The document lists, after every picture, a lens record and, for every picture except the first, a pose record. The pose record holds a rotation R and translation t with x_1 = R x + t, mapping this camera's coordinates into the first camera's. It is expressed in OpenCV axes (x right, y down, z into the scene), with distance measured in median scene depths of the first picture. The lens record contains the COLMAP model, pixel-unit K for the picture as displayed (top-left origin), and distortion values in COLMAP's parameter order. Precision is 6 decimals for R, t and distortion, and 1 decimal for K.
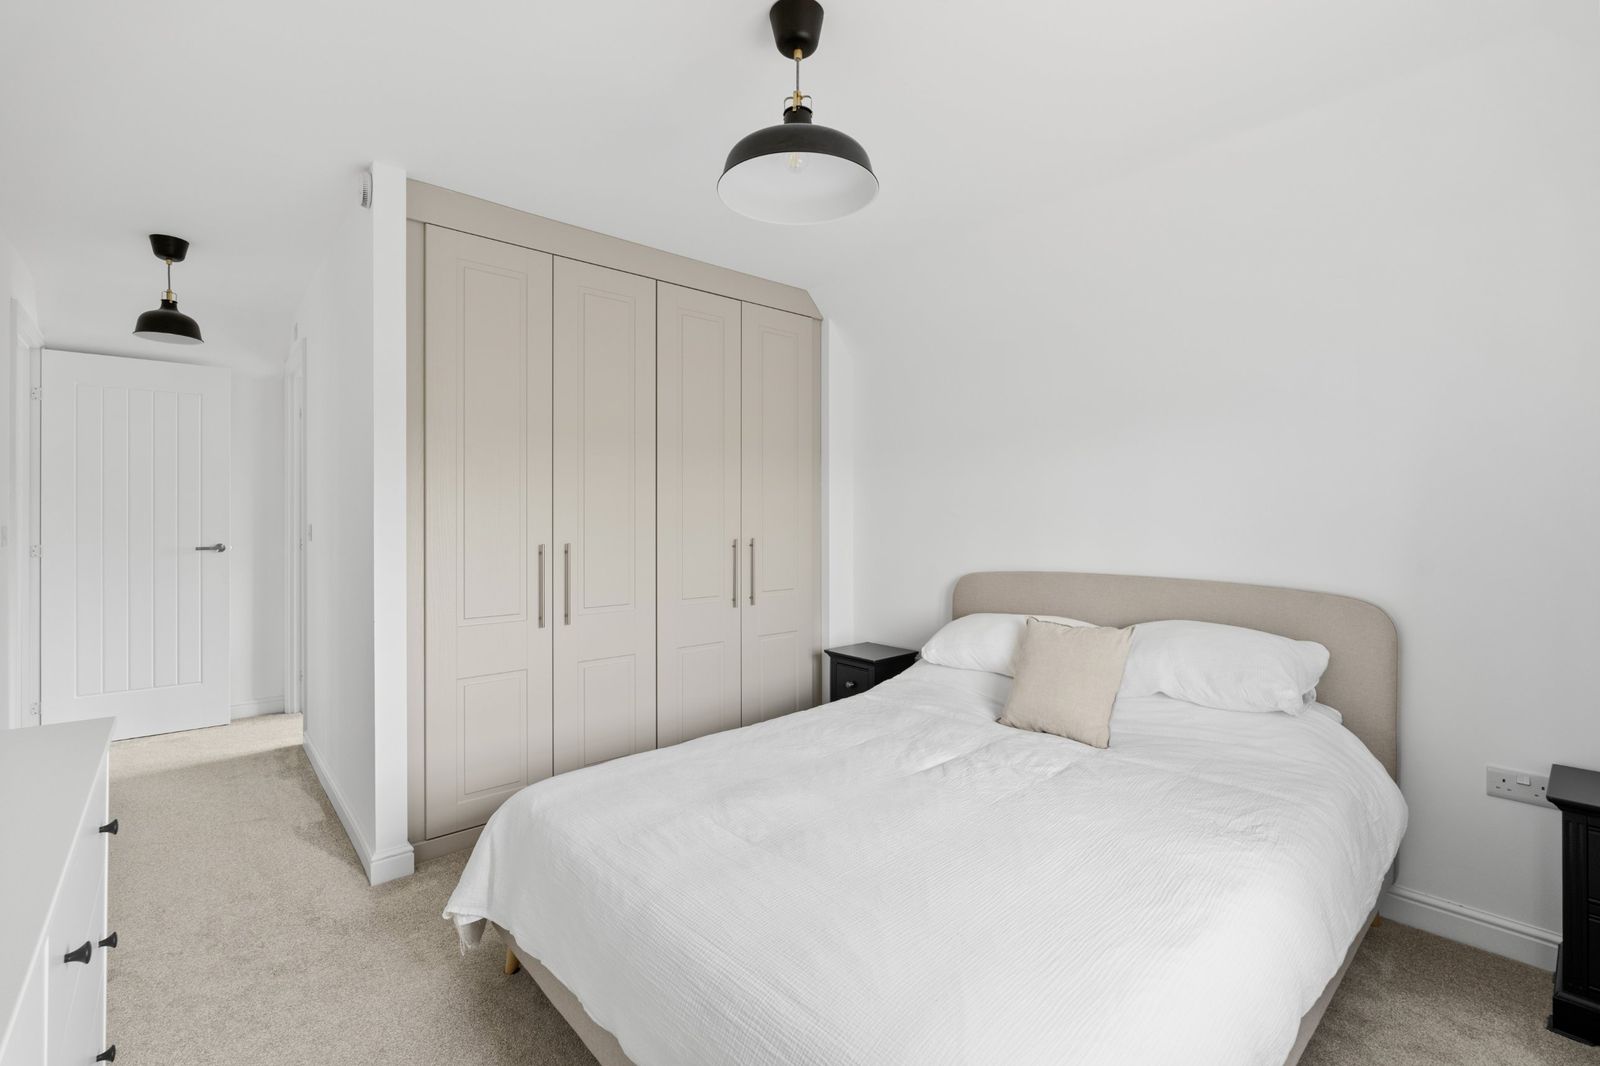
lens RADIAL K [[715.4, 0, 799.5], [0, 715.4, 523.2], [0, 0, 1]] dist [-0.002495, 0.000610]
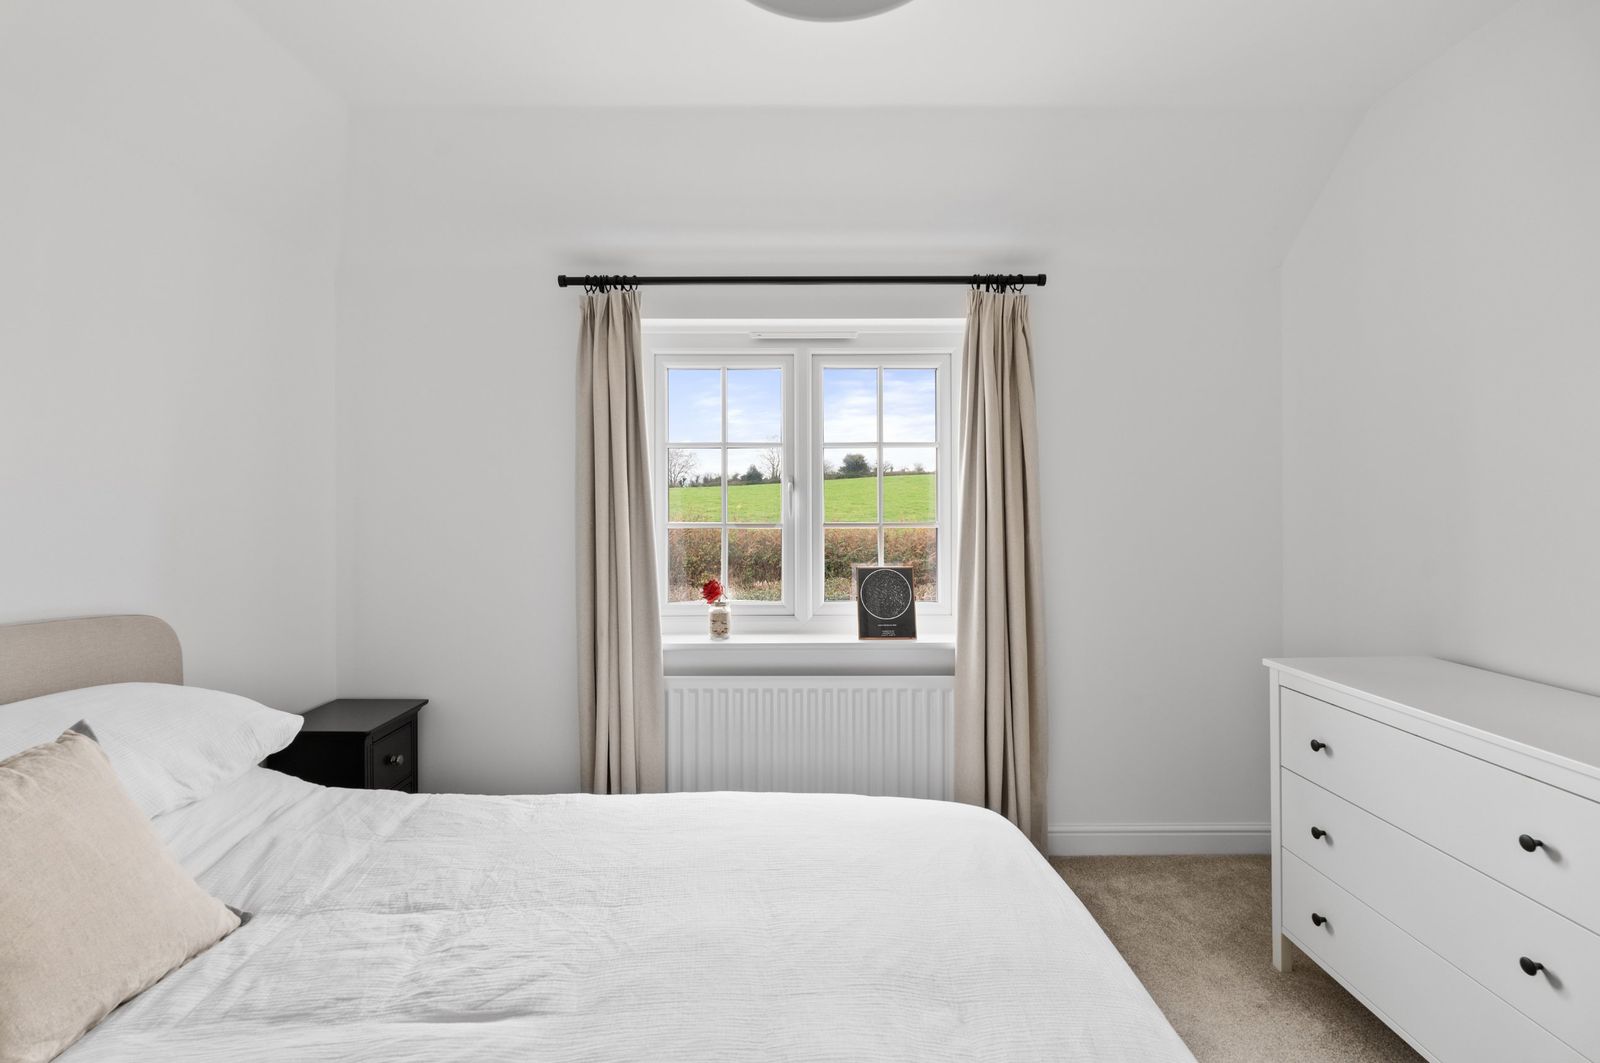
lens RADIAL K [[715.4, 0, 799.5], [0, 715.4, 521.7], [0, 0, 1]] dist [-0.002495, 0.000610]
pose [[-0.754447, -0.008583, 0.656304, -0.274080], [0.004029, 0.999835, 0.017708, -0.005546], [-0.656348, 0.016004, -0.754288, 1.161483]]
